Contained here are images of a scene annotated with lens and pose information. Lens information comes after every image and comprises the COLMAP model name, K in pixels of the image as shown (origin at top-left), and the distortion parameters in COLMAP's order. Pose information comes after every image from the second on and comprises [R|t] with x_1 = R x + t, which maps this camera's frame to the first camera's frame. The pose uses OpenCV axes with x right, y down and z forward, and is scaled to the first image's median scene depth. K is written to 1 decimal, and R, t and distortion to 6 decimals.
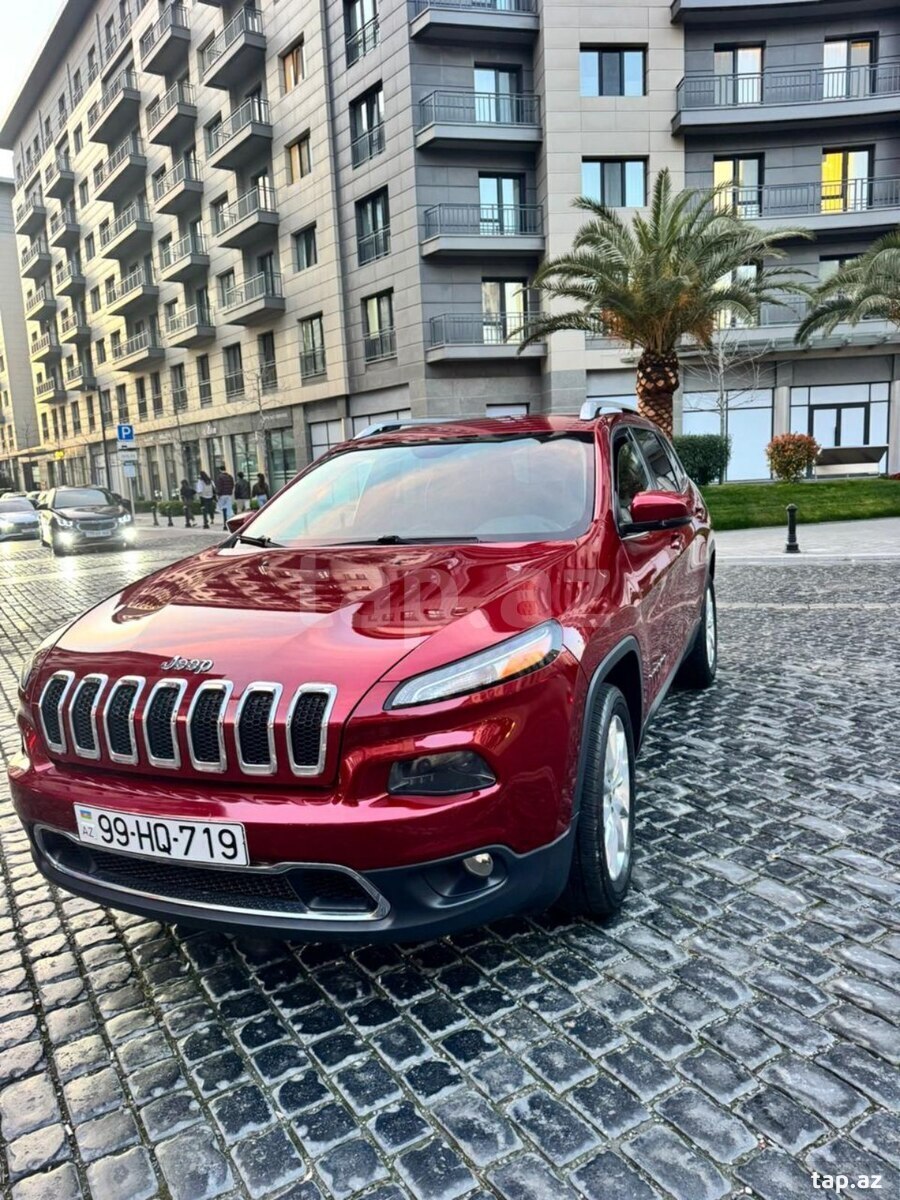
lens RADIAL K [[849.7, 0, 431.2], [0, 849.7, 613.4], [0, 0, 1]] dist [0.000599, -0.005915]
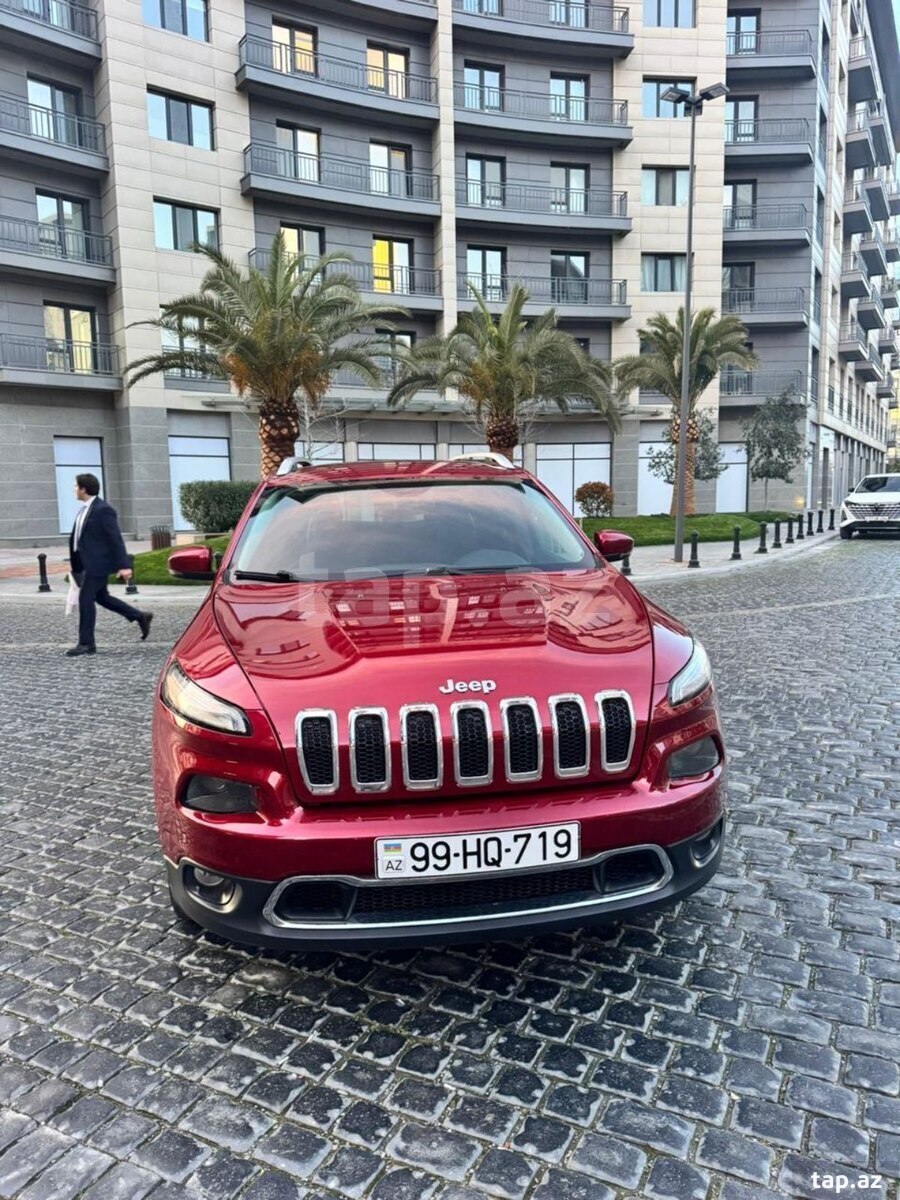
lens RADIAL K [[849.9, 0, 445.8], [0, 849.9, 603.2], [0, 0, 1]] dist [0.033825, -0.045617]
pose [[0.857460, -0.030669, 0.513637, -0.104604], [0.062289, 0.997068, -0.044450, 0.000270], [-0.510767, 0.070108, 0.856856, 0.012817]]
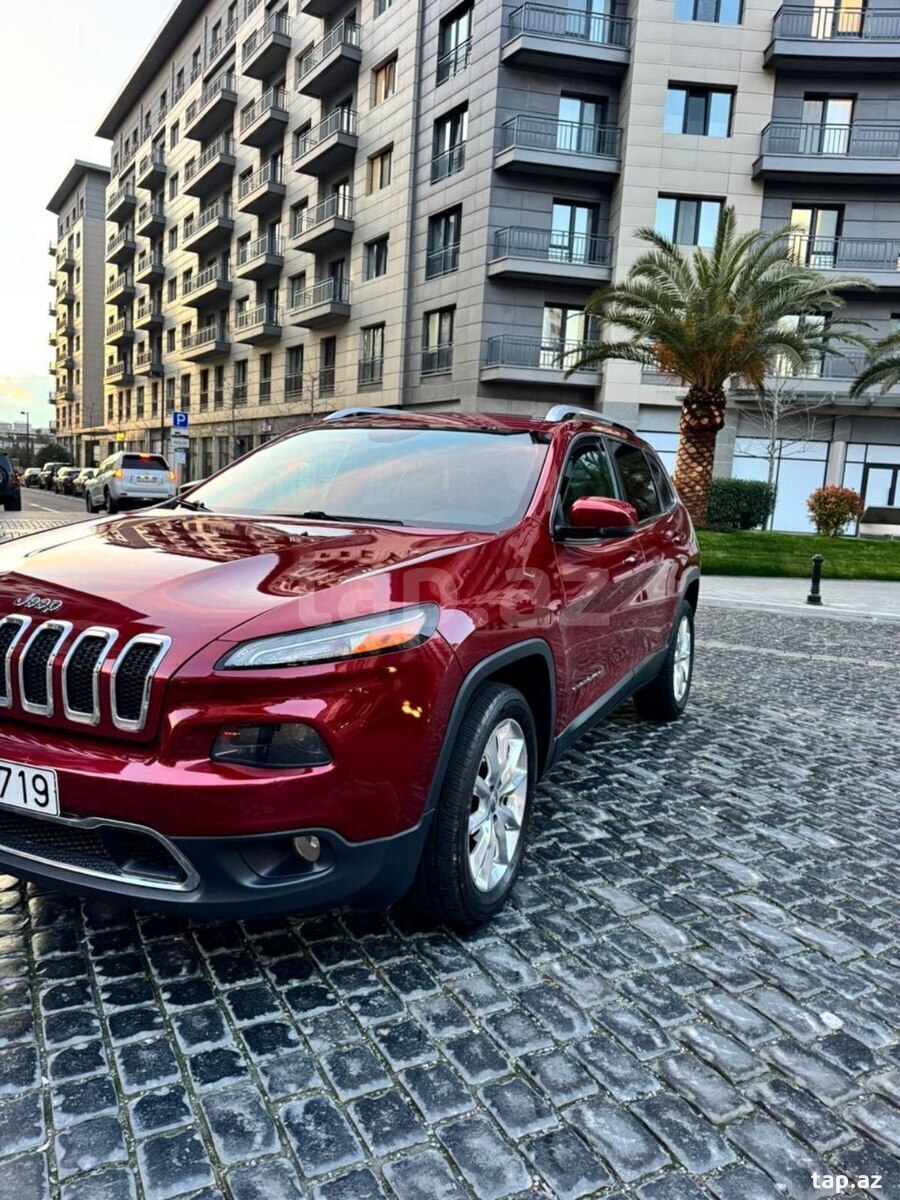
lens RADIAL K [[848.8, 0, 424.6], [0, 848.8, 610.4], [0, 0, 1]] dist [0.002826, -0.007932]
pose [[0.992097, 0.114242, -0.051891, 0.024310], [-0.115440, 0.993099, -0.020693, 0.004641], [0.049169, 0.026520, 0.998438, 0.007265]]
